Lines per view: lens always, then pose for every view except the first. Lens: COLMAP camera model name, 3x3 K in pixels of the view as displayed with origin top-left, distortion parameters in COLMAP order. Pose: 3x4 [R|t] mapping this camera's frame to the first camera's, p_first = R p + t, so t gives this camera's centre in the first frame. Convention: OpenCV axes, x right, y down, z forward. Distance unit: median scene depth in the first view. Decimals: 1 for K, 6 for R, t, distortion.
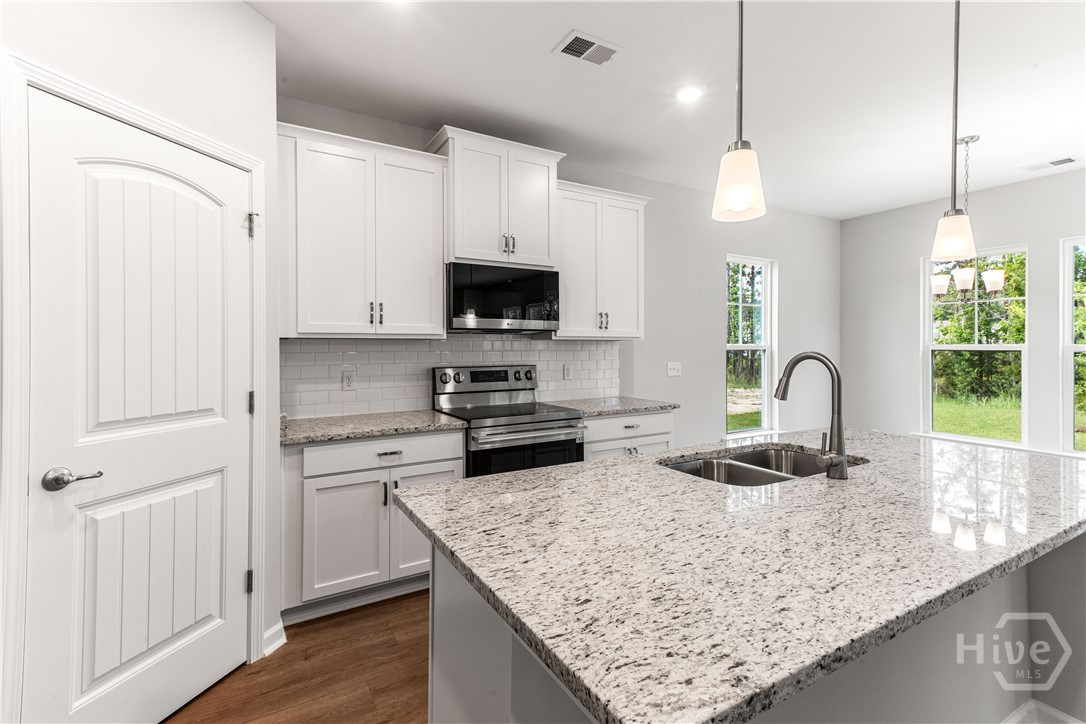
lens RADIAL K [[496.9, 0, 540.4], [0, 496.9, 350.6], [0, 0, 1]] dist [0.017698, -0.000205]
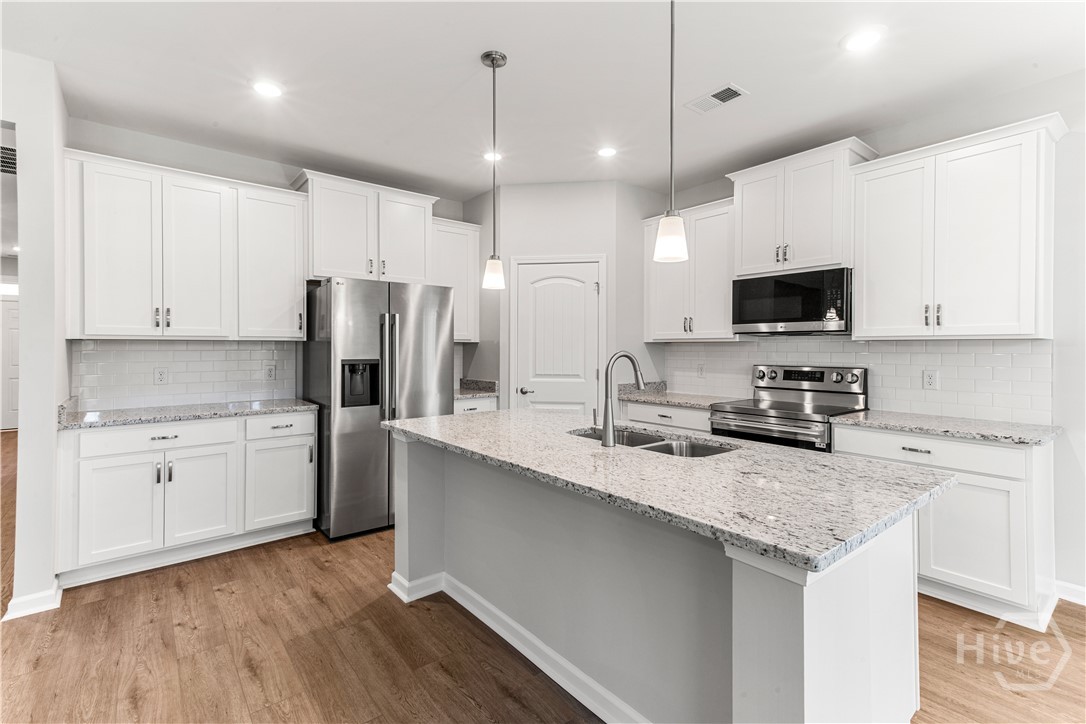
lens RADIAL K [[496.9, 0, 540.4], [0, 496.9, 350.6], [0, 0, 1]] dist [0.017698, -0.000205]
pose [[0.141646, 0.002628, -0.989914, 0.959873], [-0.016180, 0.999869, 0.000340, 0.006719], [0.989785, 0.015968, 0.141670, 0.324088]]
